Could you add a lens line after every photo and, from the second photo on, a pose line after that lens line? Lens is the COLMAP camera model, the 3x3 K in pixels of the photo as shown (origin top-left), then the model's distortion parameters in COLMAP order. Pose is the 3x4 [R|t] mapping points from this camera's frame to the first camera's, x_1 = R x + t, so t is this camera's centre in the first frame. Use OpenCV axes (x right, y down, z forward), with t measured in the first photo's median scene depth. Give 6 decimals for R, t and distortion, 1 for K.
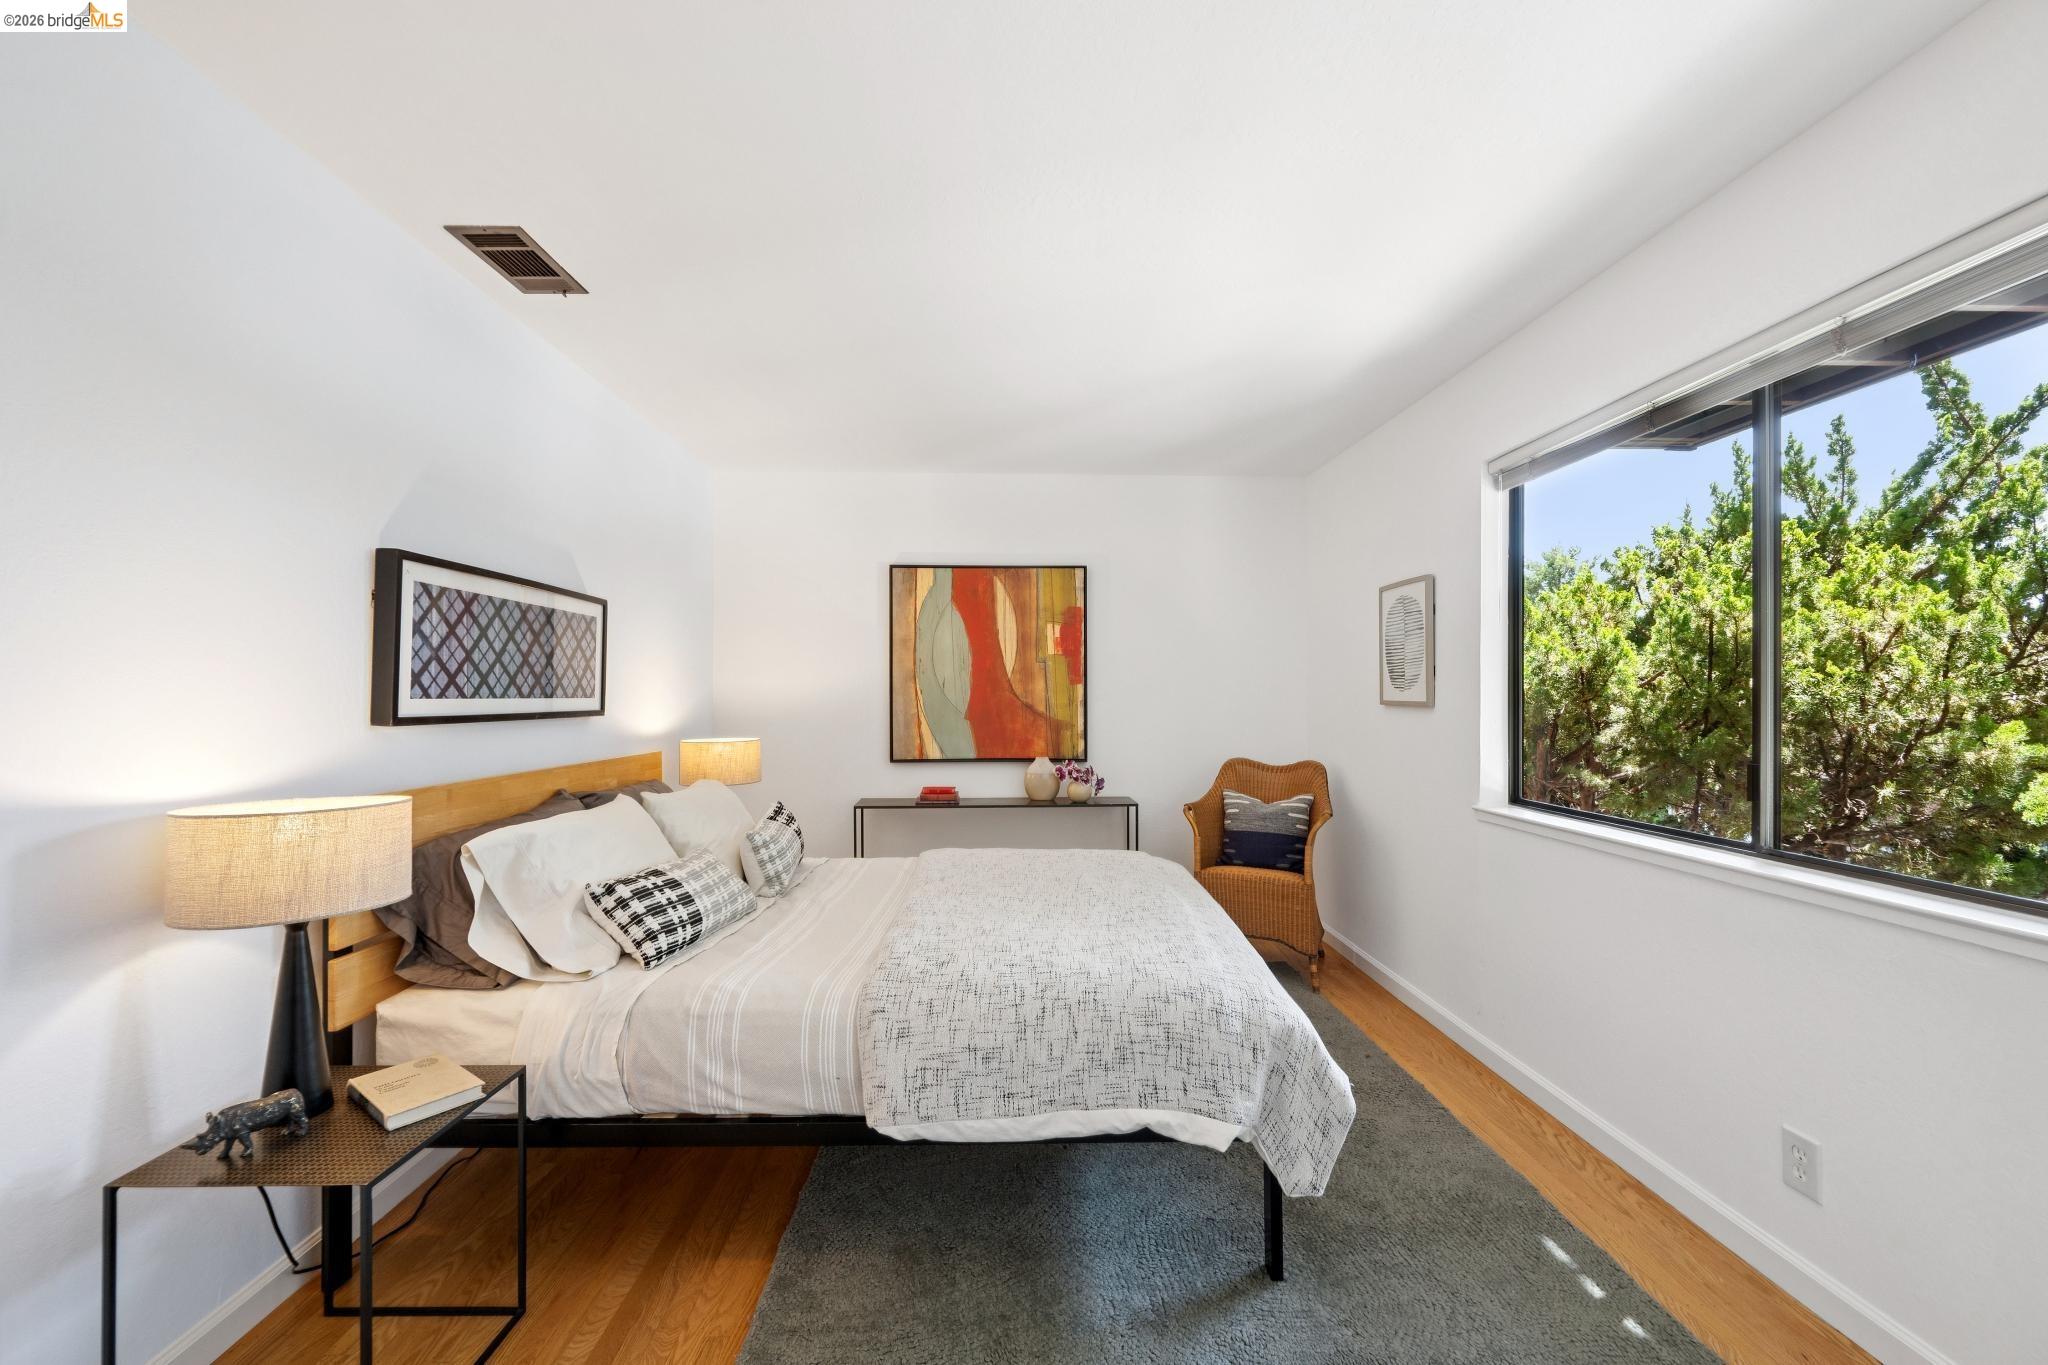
lens RADIAL K [[804.7, 0, 1019.3], [0, 804.7, 692.6], [0, 0, 1]] dist [-0.000259, -0.000002]
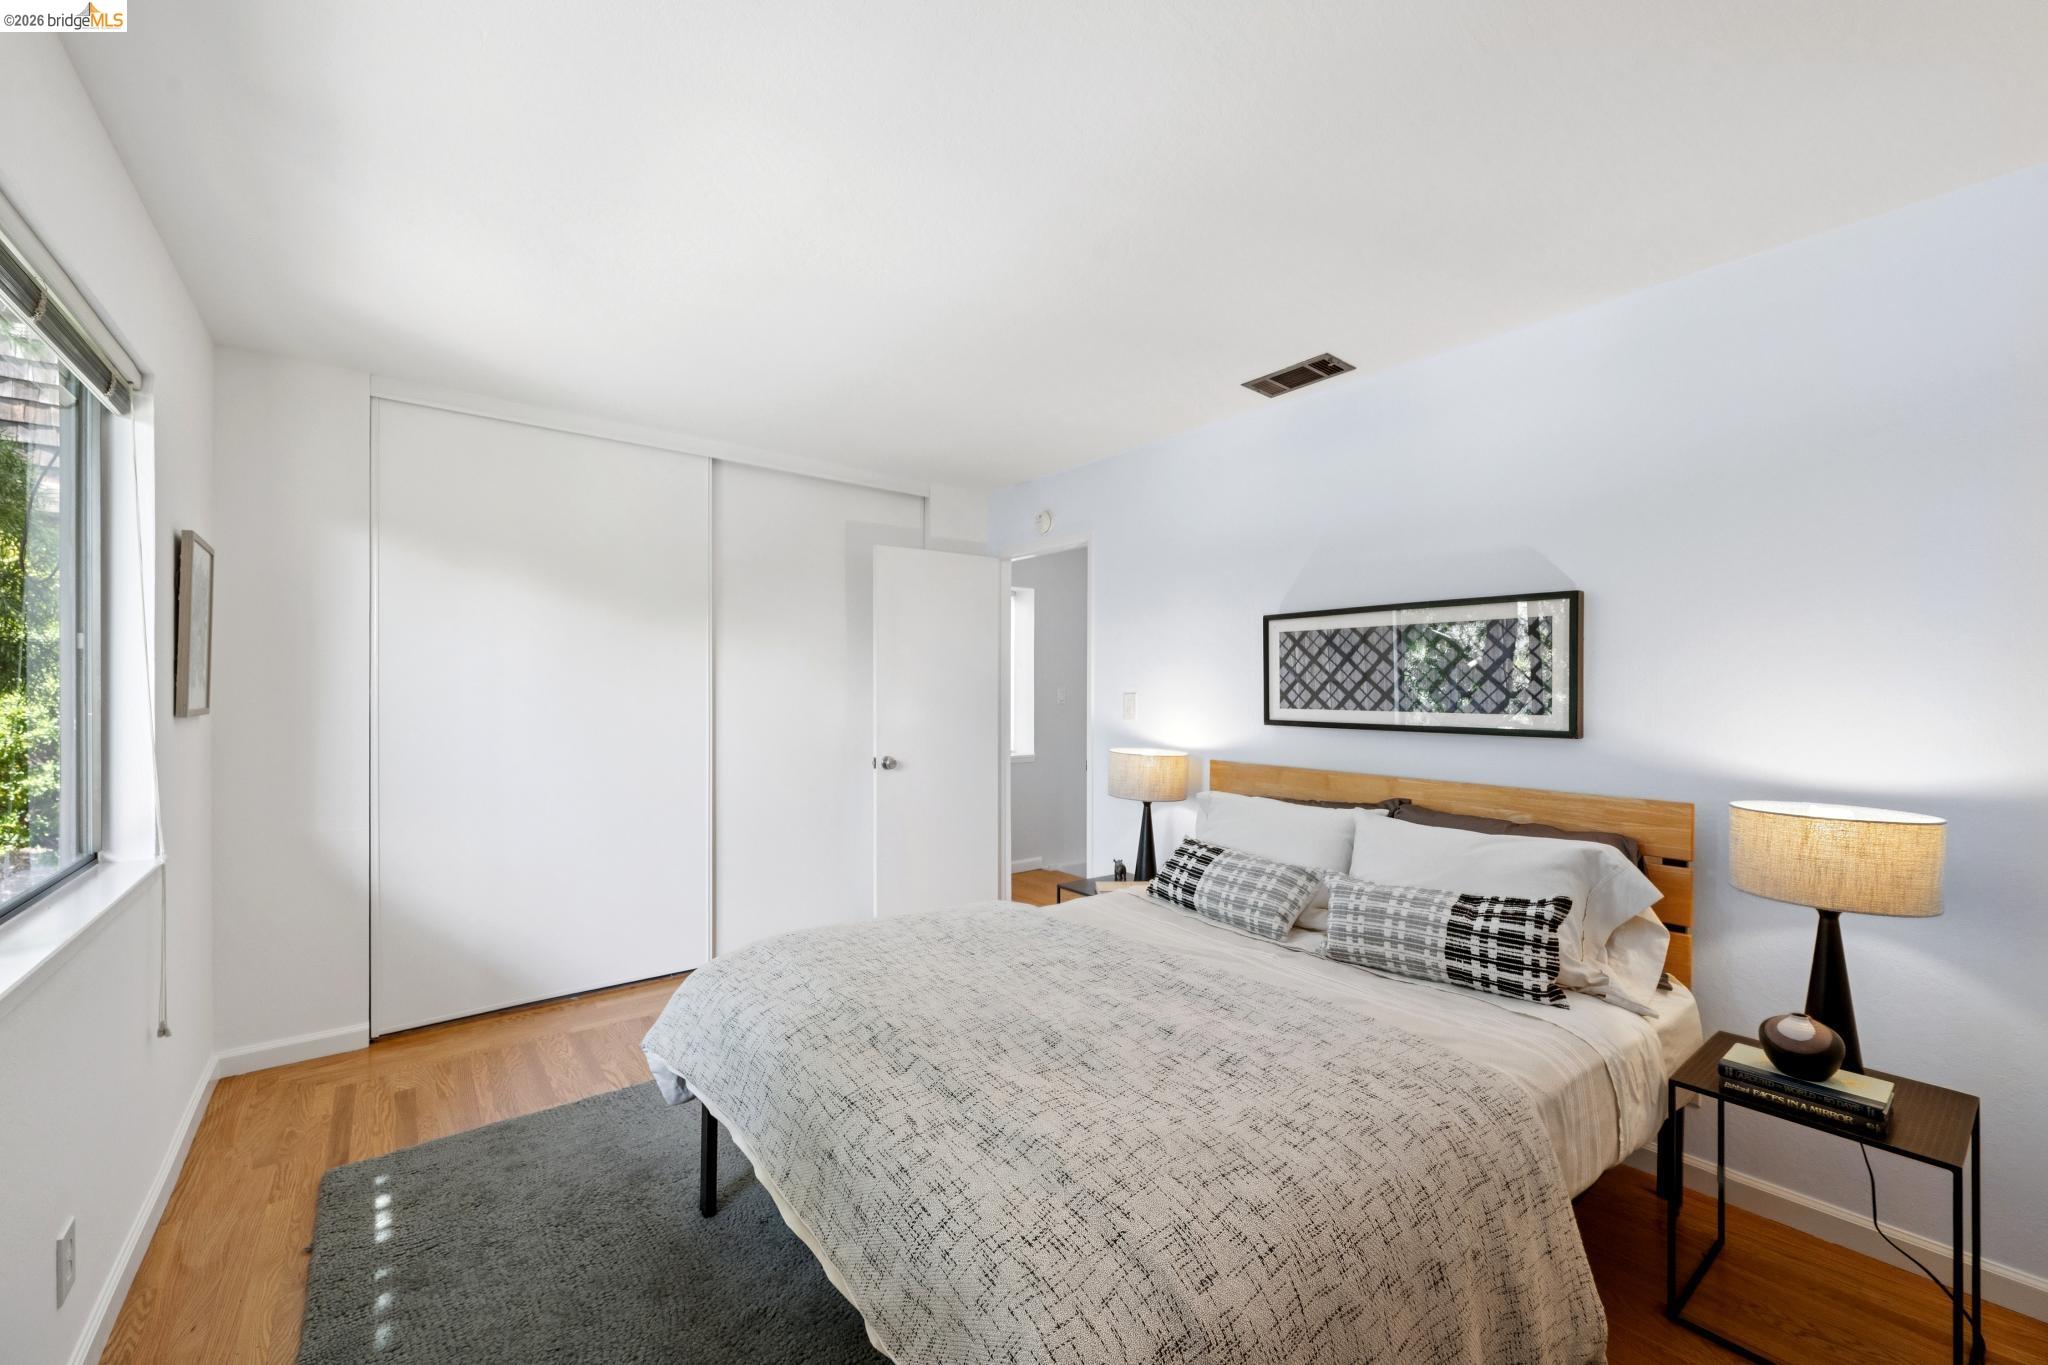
lens RADIAL K [[804.7, 0, 1019.3], [0, 804.7, 692.6], [0, 0, 1]] dist [-0.000259, -0.000002]
pose [[-0.796657, -0.006330, -0.604399, 0.500976], [-0.006892, 0.999975, -0.001388, -0.014673], [0.604393, 0.003059, -0.796681, 1.668636]]
